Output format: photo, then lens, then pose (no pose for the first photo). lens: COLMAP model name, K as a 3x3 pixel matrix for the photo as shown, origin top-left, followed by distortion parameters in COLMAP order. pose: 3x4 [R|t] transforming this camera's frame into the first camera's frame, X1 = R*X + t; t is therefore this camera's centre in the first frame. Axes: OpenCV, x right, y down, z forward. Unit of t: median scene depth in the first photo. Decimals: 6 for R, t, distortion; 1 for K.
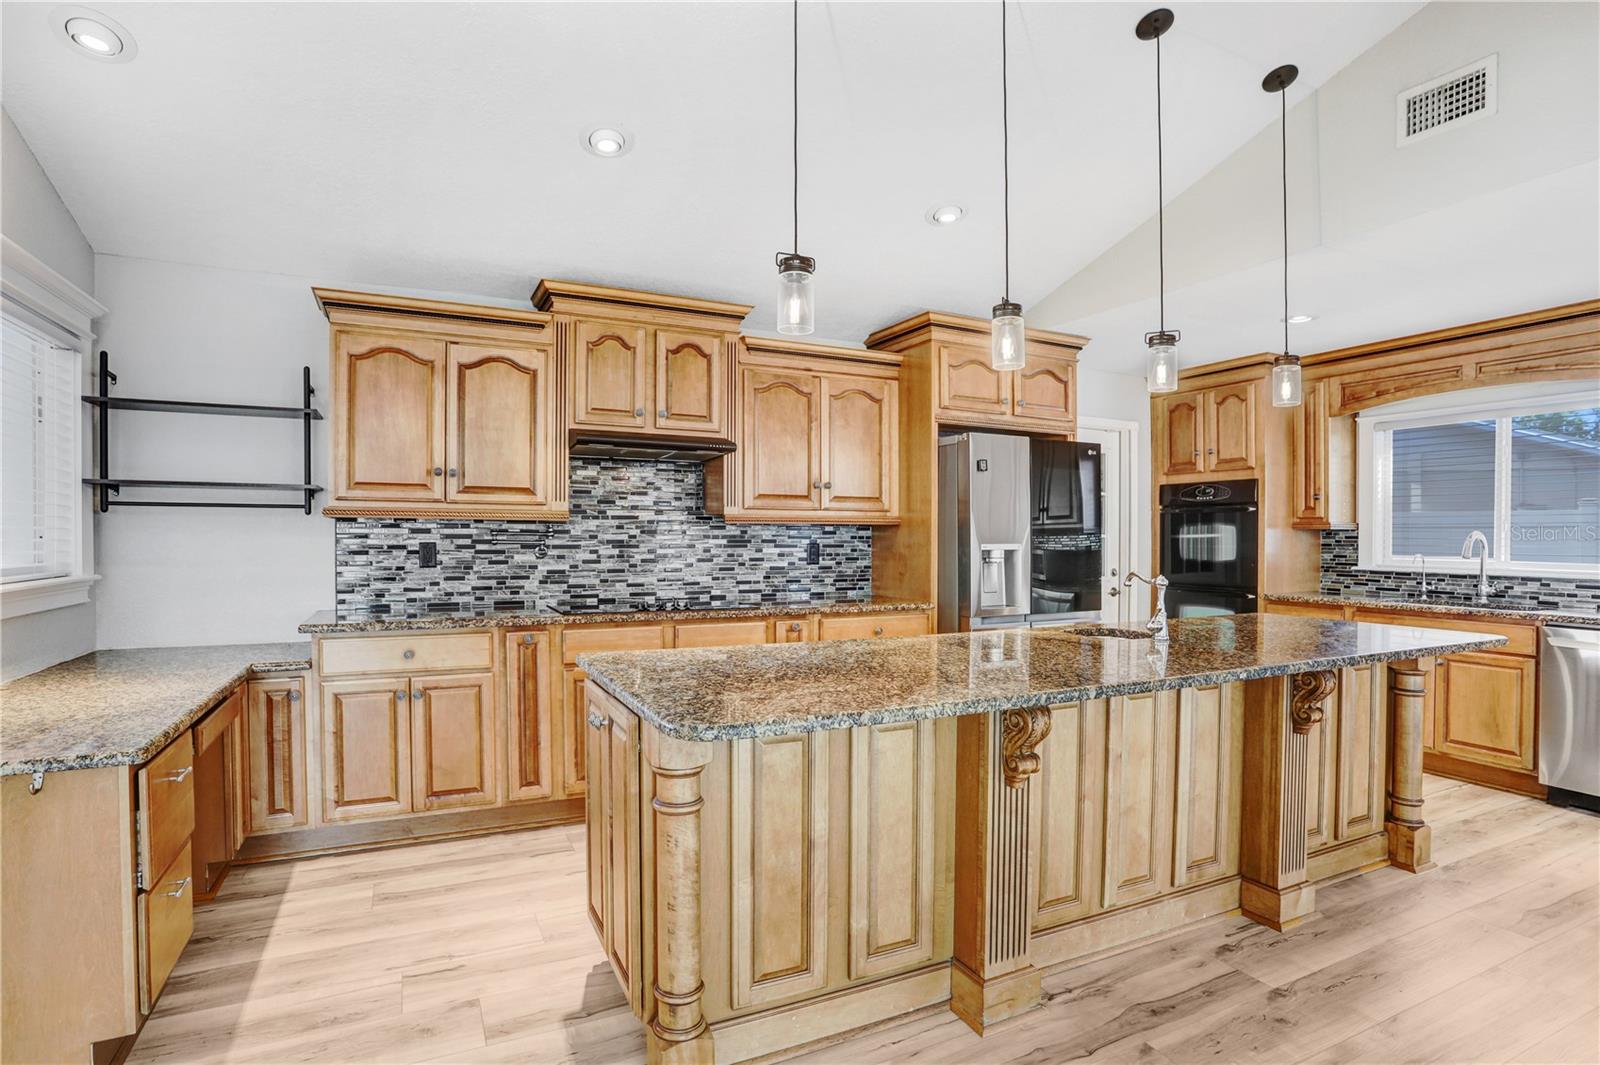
lens RADIAL K [[794.7, 0, 742.7], [0, 794.7, 528.2], [0, 0, 1]] dist [-0.076061, 0.019707]
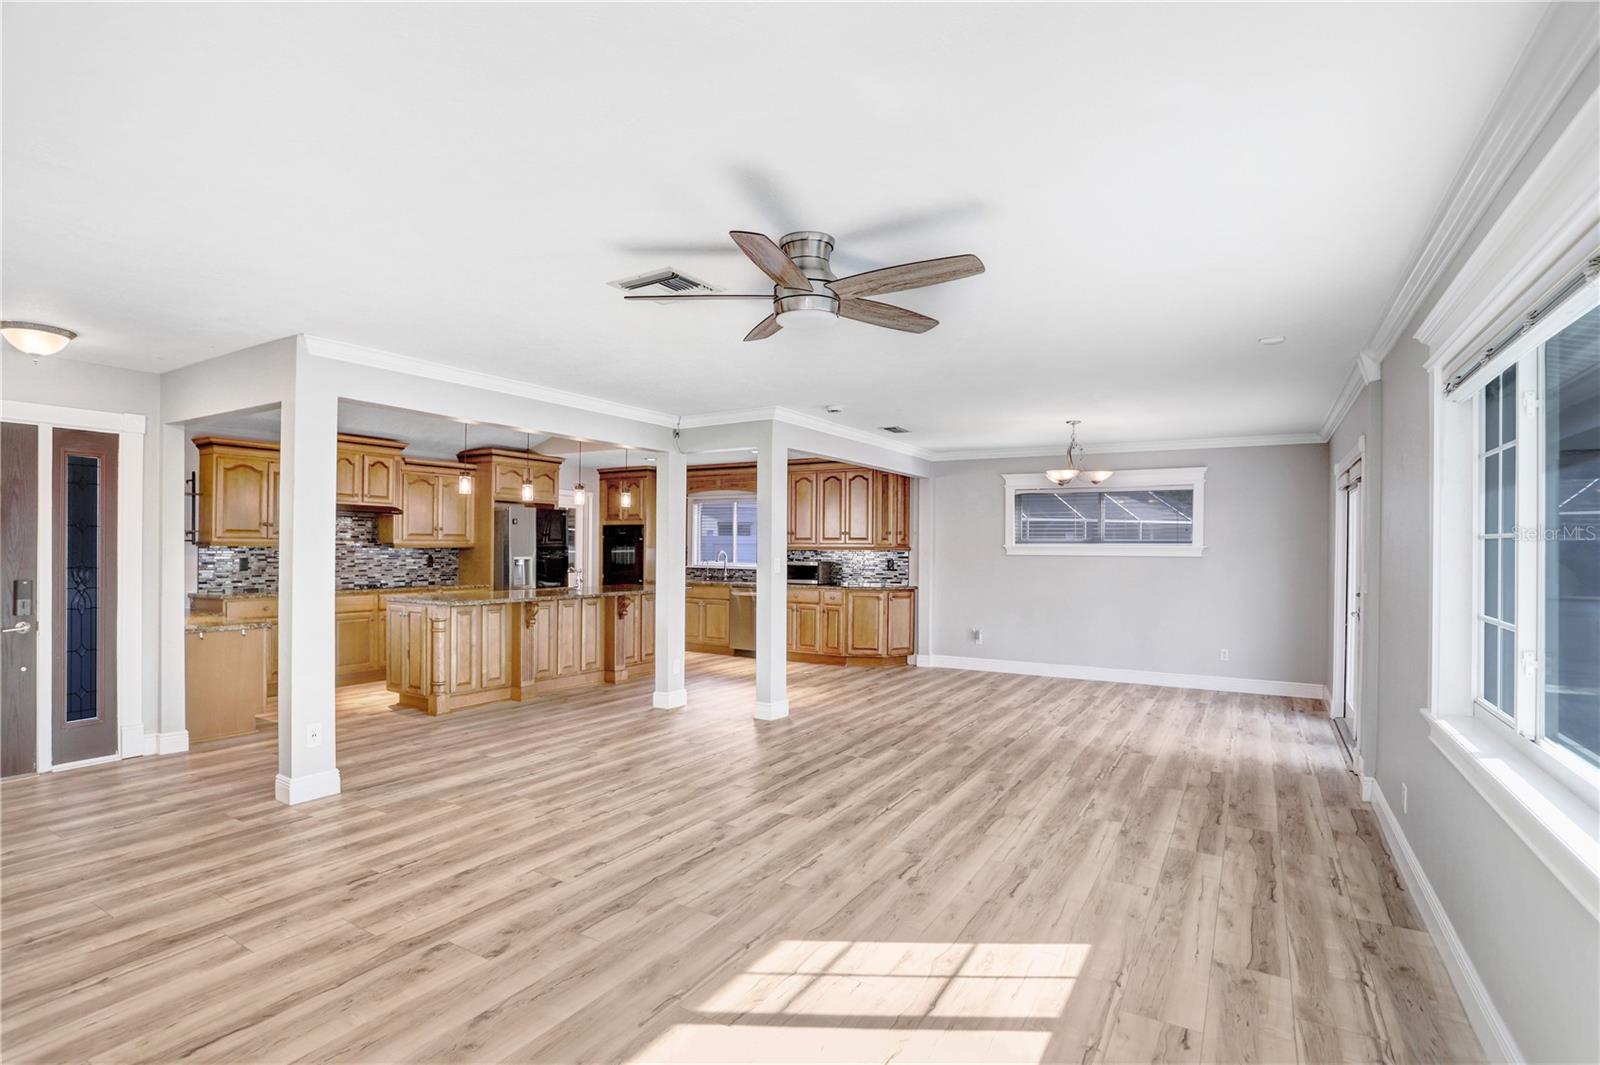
lens RADIAL K [[807.6, 0, 773.4], [0, 807.6, 528.0], [0, 0, 1]] dist [-0.073499, 0.029753]
pose [[0.808962, 0.012912, 0.587719, -0.431149], [-0.007898, 0.999907, -0.011096, -0.041535], [-0.587808, 0.004335, 0.808989, -1.248394]]
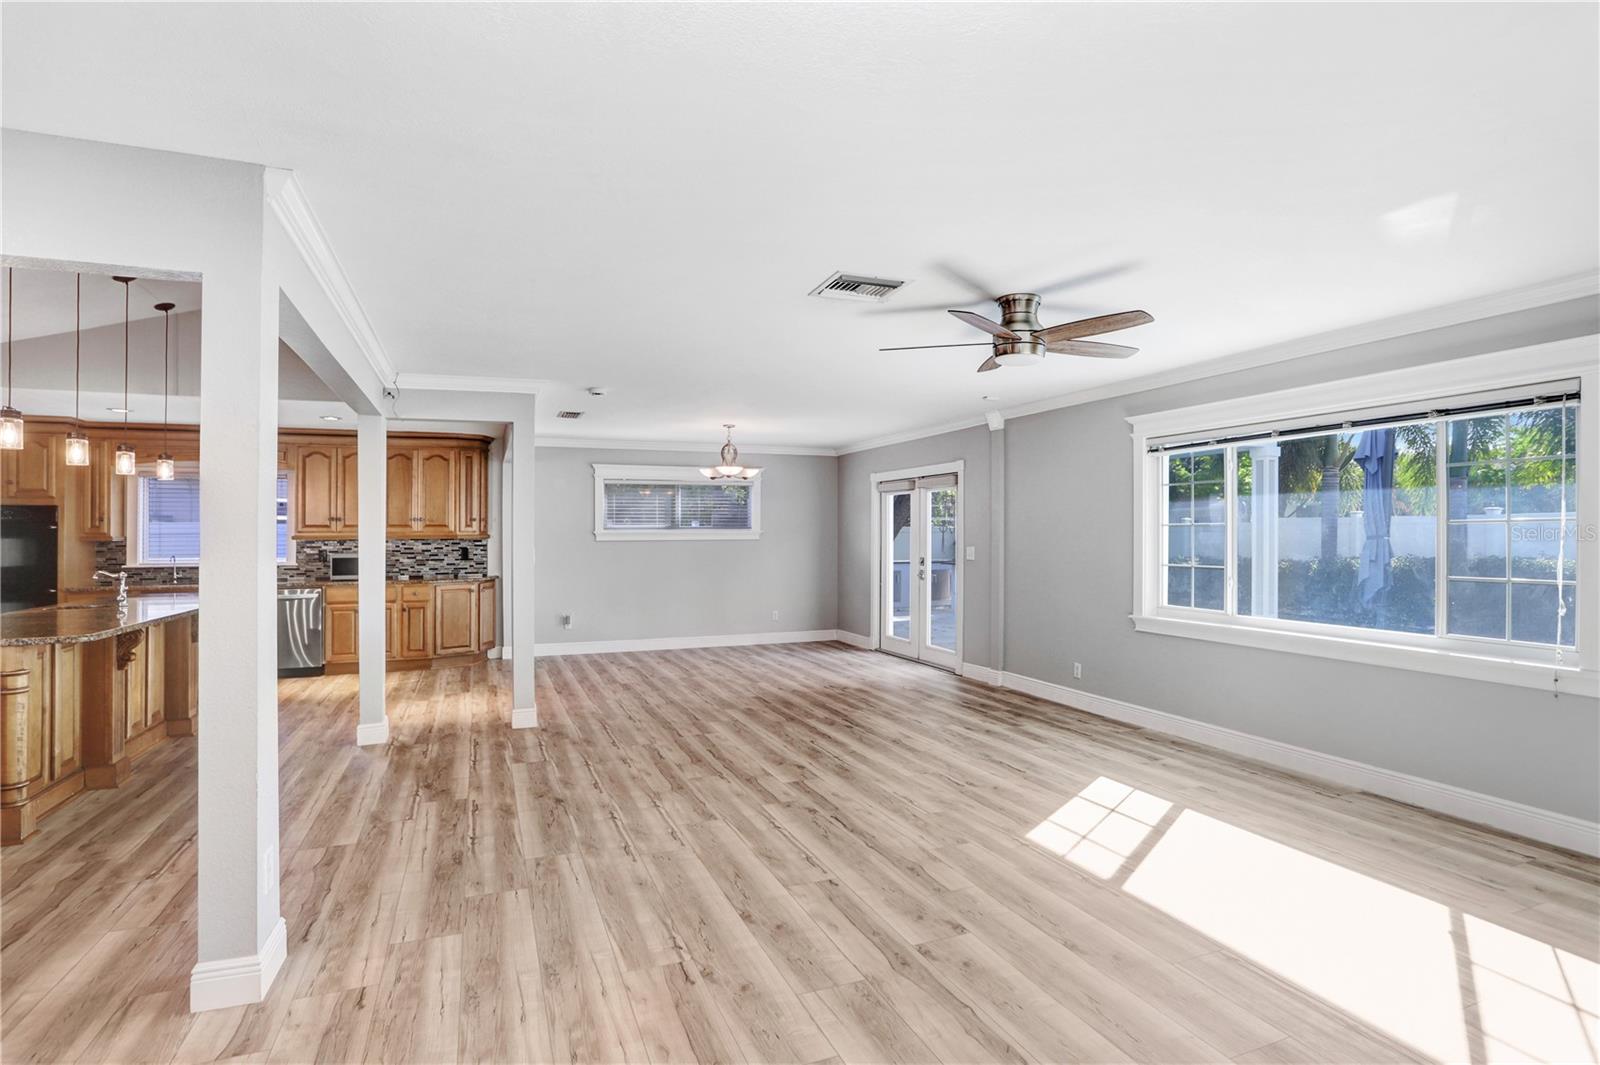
lens RADIAL K [[797.7, 0, 825.5], [0, 797.7, 528.7], [0, 0, 1]] dist [-0.072147, 0.030972]
pose [[-0.007188, 0.001014, 0.999974, -0.890417], [-0.002170, 0.999997, -0.001029, -0.029506], [-0.999972, -0.002178, -0.007186, -0.458826]]
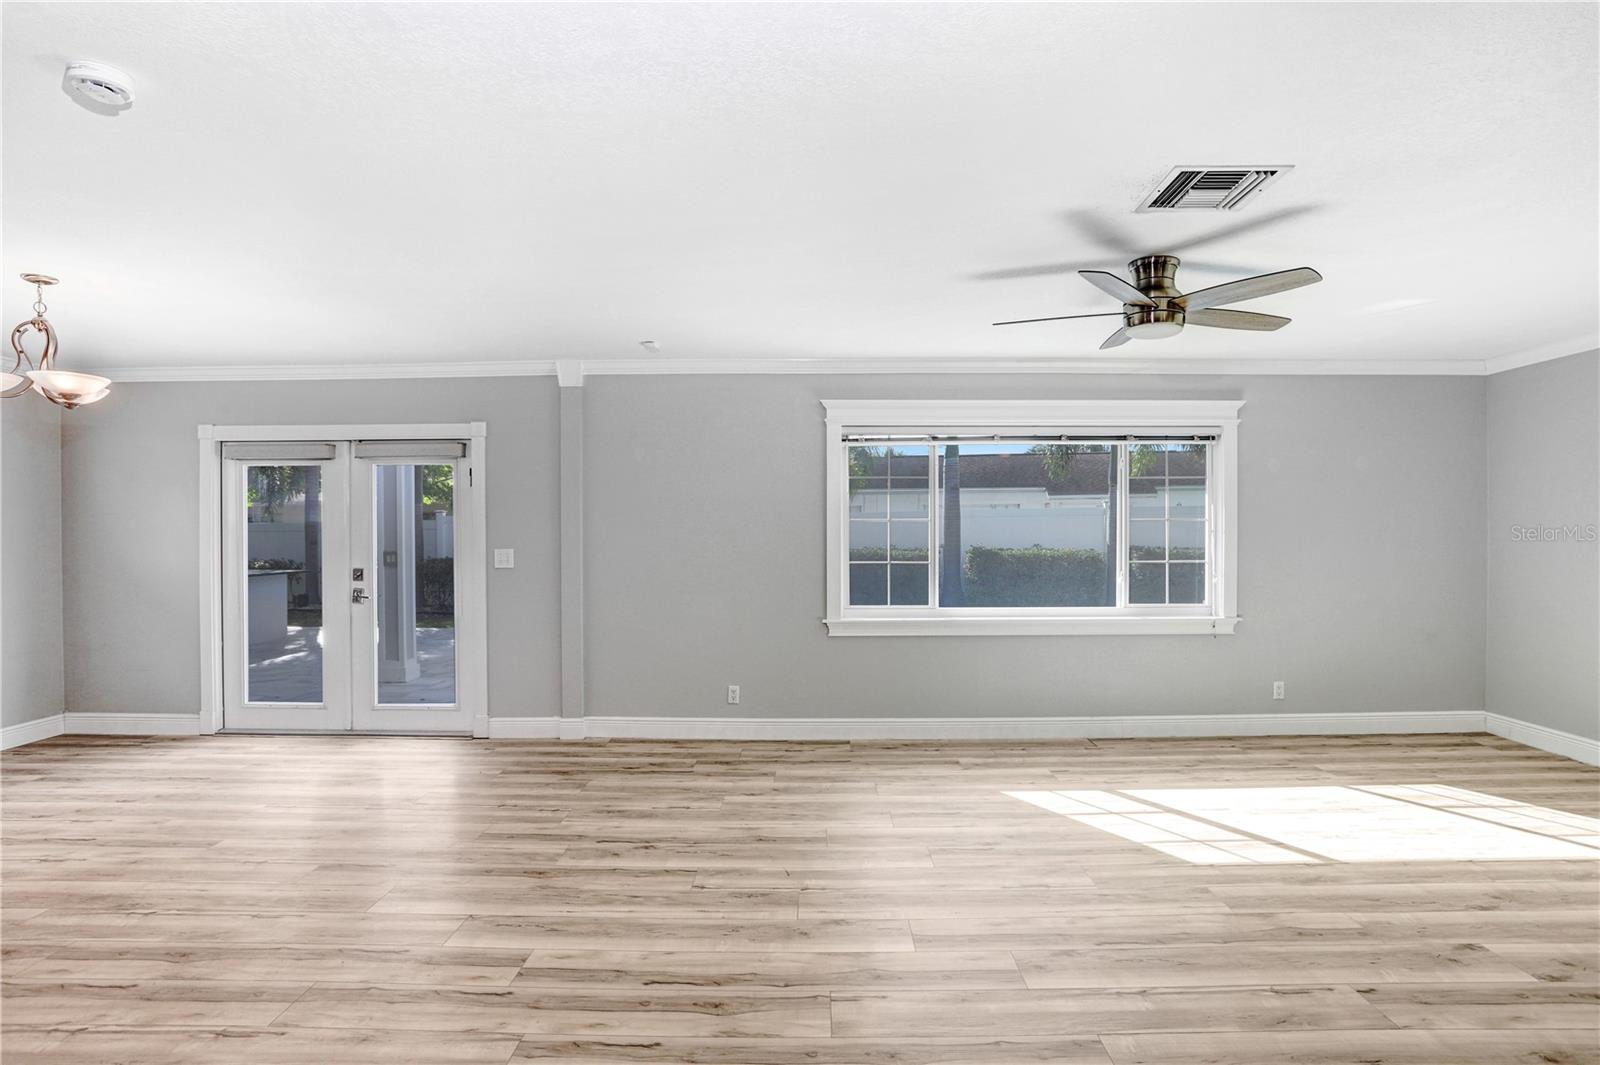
lens RADIAL K [[837.1, 0, 790.5], [0, 837.1, 535.1], [0, 0, 1]] dist [-0.068753, 0.029903]
pose [[-0.912191, -0.007519, 0.409696, 0.009874], [-0.004779, 0.999959, 0.007713, -0.024453], [-0.409737, 0.005077, -0.912190, 0.234517]]
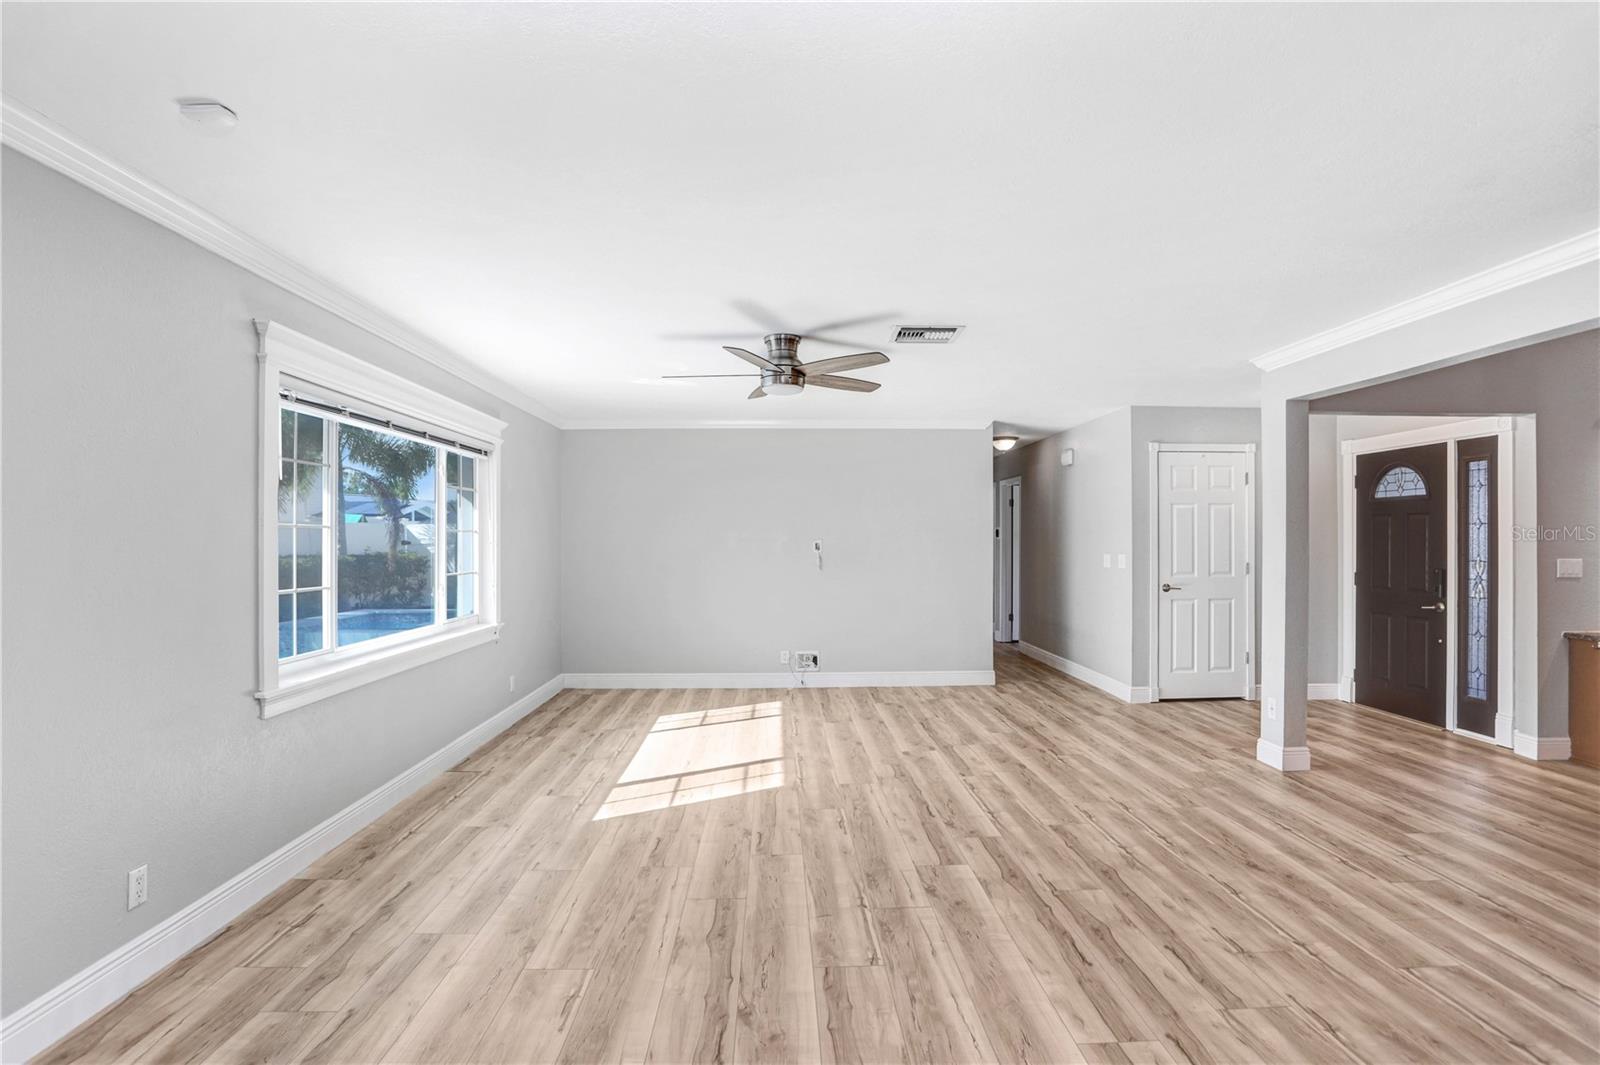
lens RADIAL K [[831.1, 0, 807.7], [0, 831.1, 539.8], [0, 0, 1]] dist [-0.117429, 0.058689]
pose [[-0.350822, -0.006975, -0.936416, 1.031512], [0.005537, 0.999939, -0.009523, -0.012385], [0.936426, -0.008526, -0.350762, -0.266978]]
